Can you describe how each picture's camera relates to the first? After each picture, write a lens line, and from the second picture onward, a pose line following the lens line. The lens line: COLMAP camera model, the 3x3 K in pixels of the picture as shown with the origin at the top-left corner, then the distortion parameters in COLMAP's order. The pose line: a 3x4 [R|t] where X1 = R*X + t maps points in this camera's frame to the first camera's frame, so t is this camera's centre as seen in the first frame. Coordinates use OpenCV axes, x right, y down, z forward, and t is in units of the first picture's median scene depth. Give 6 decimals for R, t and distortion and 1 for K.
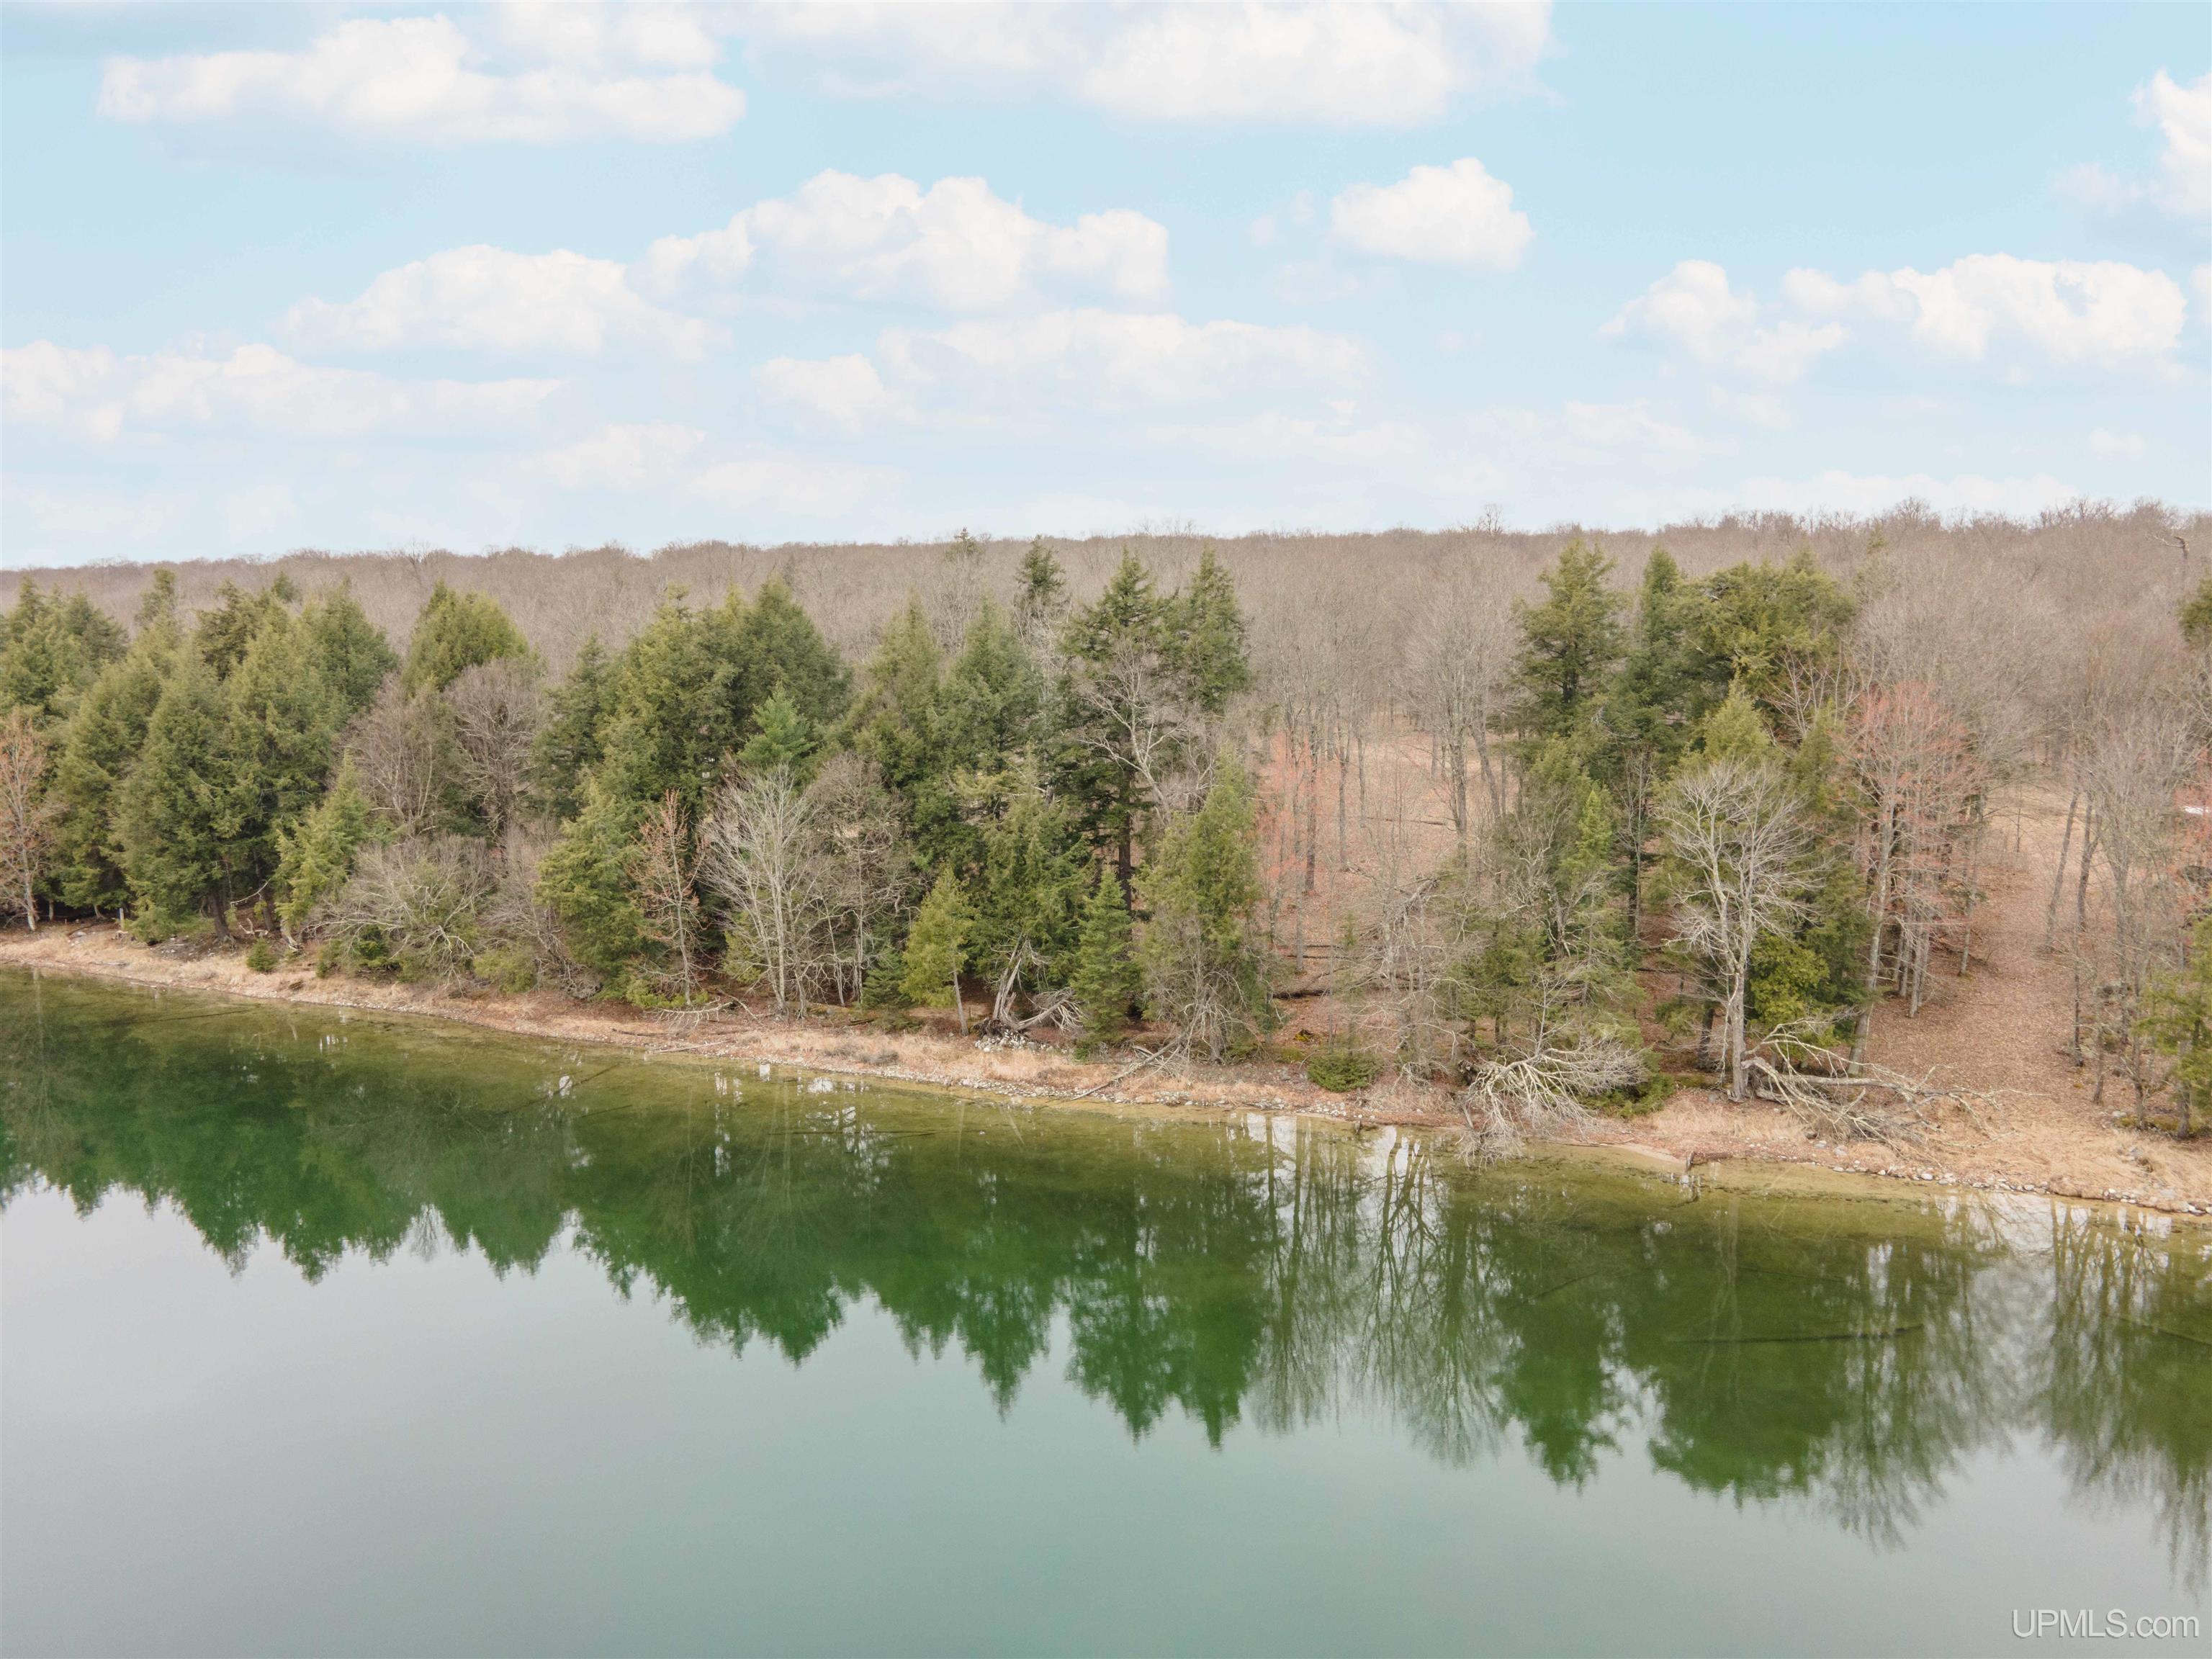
lens RADIAL K [[1622.3, 0, 1101.5], [0, 1622.3, 835.6], [0, 0, 1]] dist [0.035263, 0.017251]
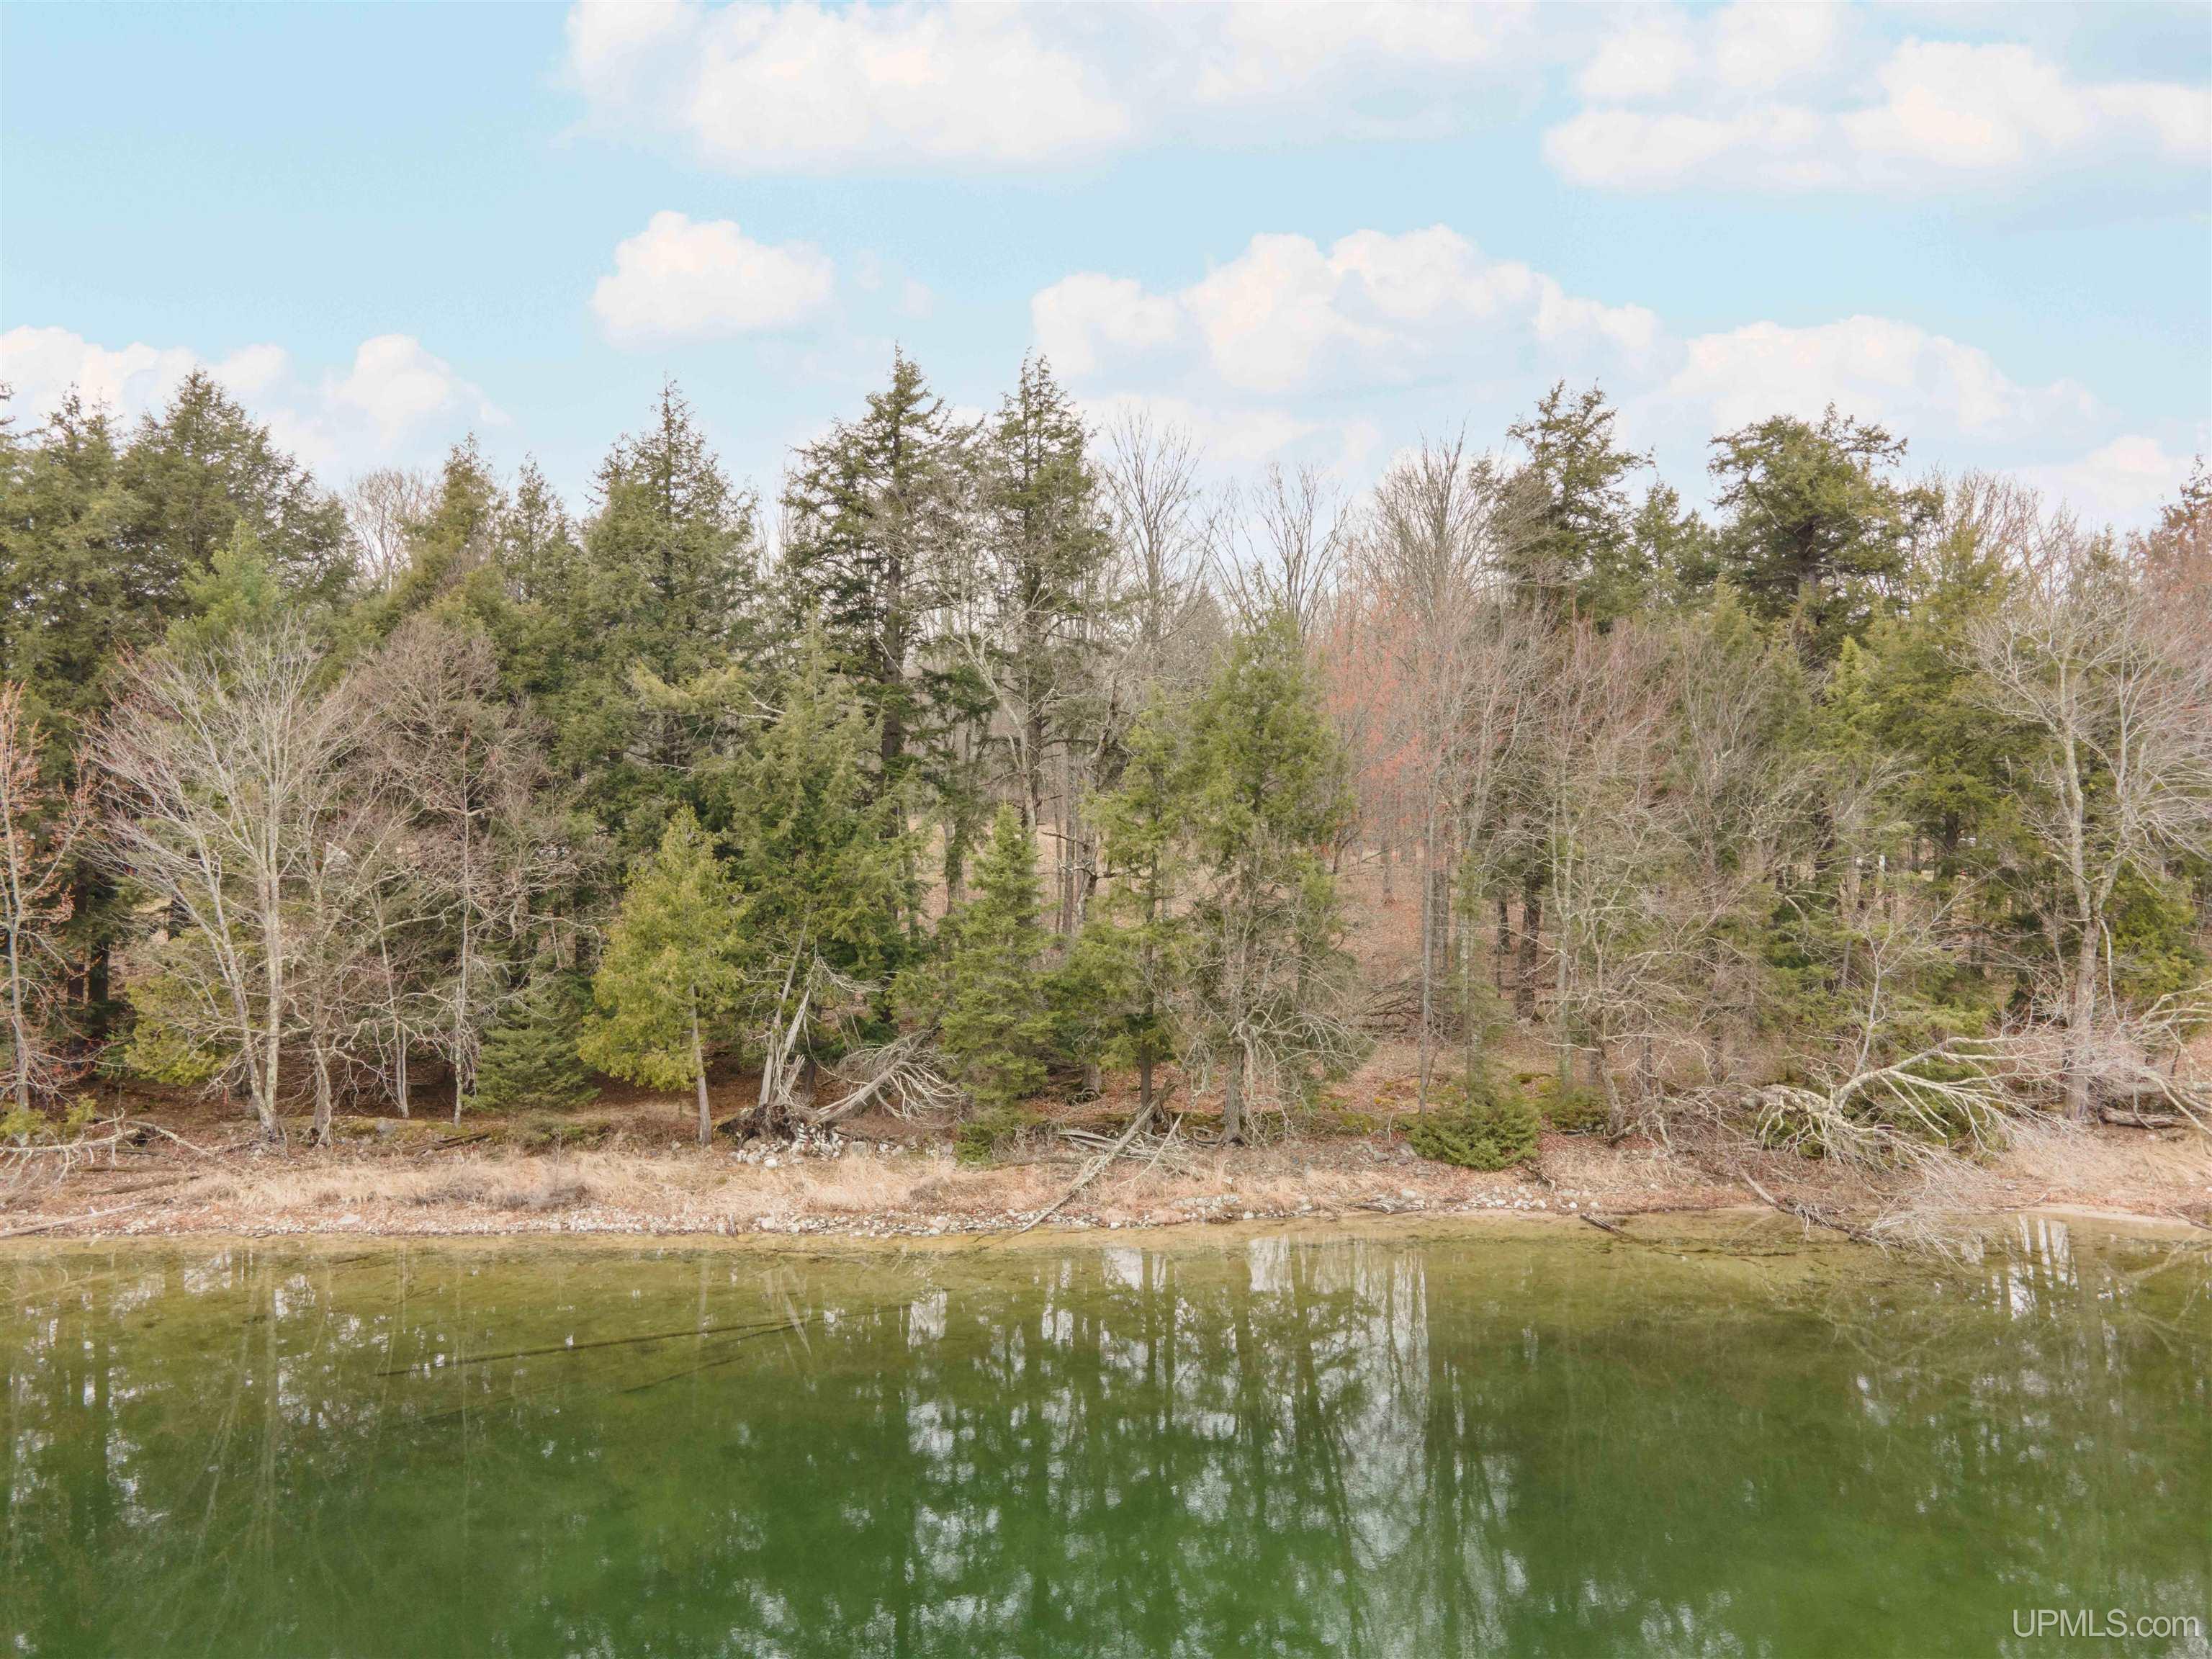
lens RADIAL K [[1622.3, 0, 1109.3], [0, 1622.3, 837.8], [0, 0, 1]] dist [0.035263, 0.017251]
pose [[0.916268, 0.007598, 0.400493, -0.171308], [0.040833, 0.992840, -0.112256, 0.088744], [-0.398479, 0.119210, 0.909397, 0.464017]]
